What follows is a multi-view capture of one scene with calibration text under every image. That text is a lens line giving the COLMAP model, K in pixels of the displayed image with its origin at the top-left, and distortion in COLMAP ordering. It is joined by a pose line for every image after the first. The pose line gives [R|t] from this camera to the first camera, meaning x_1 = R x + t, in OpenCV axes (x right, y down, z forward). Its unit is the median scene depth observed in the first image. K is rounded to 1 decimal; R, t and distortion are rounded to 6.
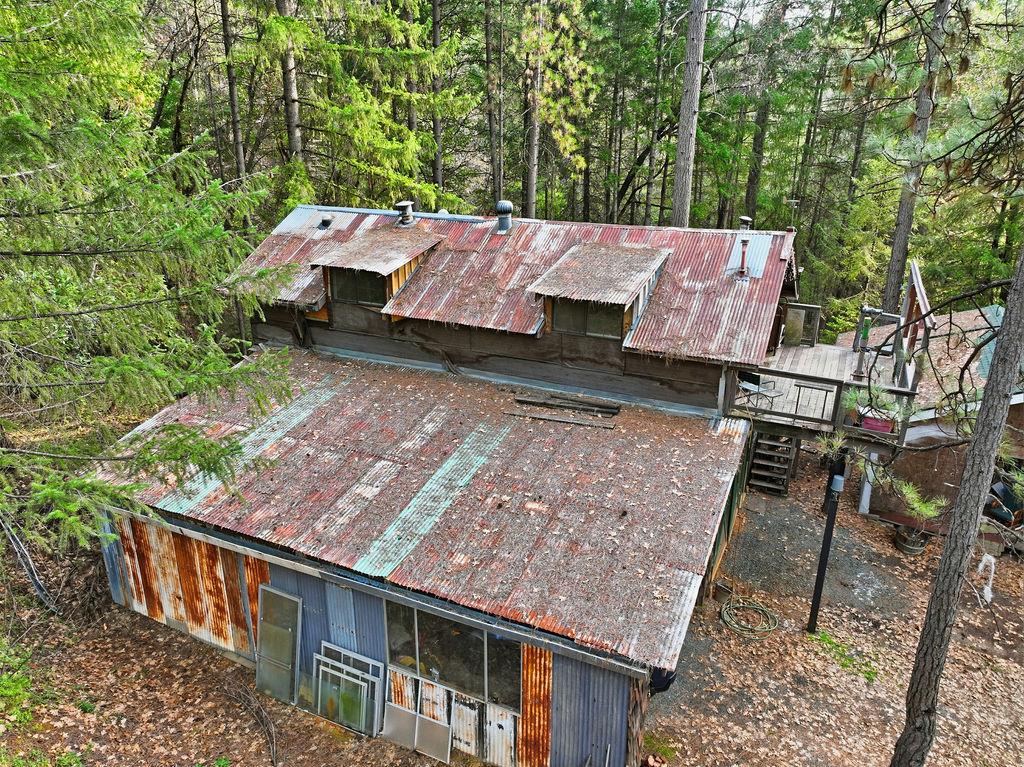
lens RADIAL K [[719.3, 0, 512.0], [0, 719.3, 383.5], [0, 0, 1]] dist [0.012737, 0.002087]
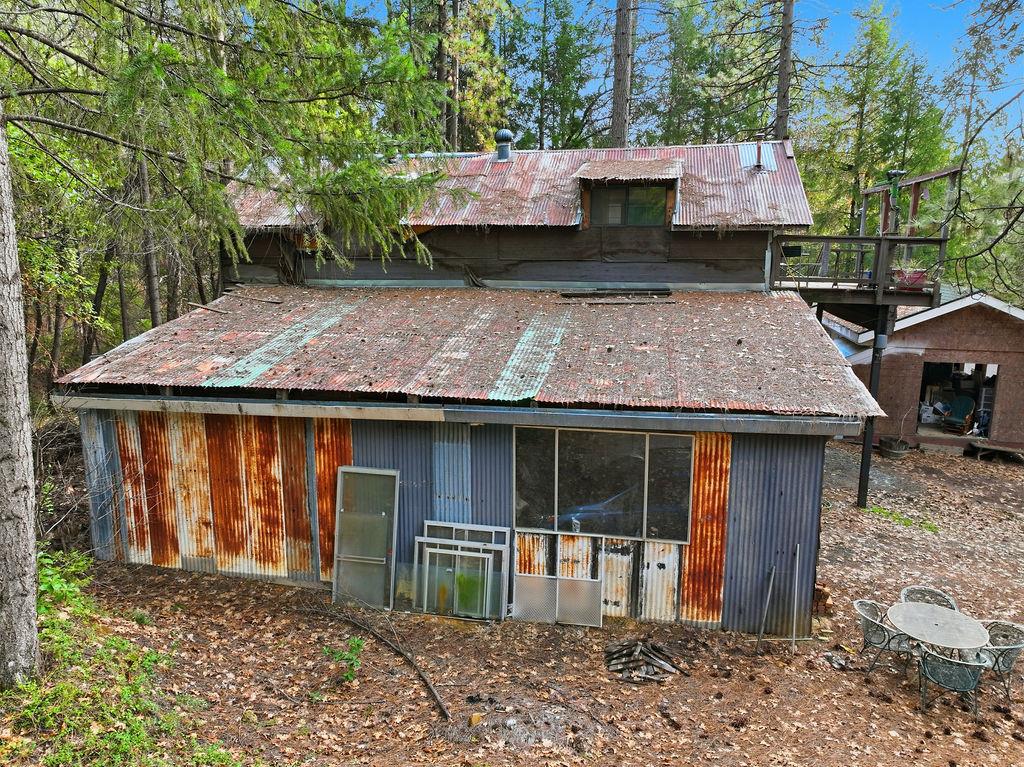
lens RADIAL K [[718.4, 0, 512.0], [0, 718.4, 383.5], [0, 0, 1]] dist [0.006764, -0.000725]
pose [[0.968670, -0.052913, 0.242650, -0.335008], [0.089645, 0.985665, -0.142931, 0.304321], [-0.231609, 0.160205, 0.959527, 0.126568]]
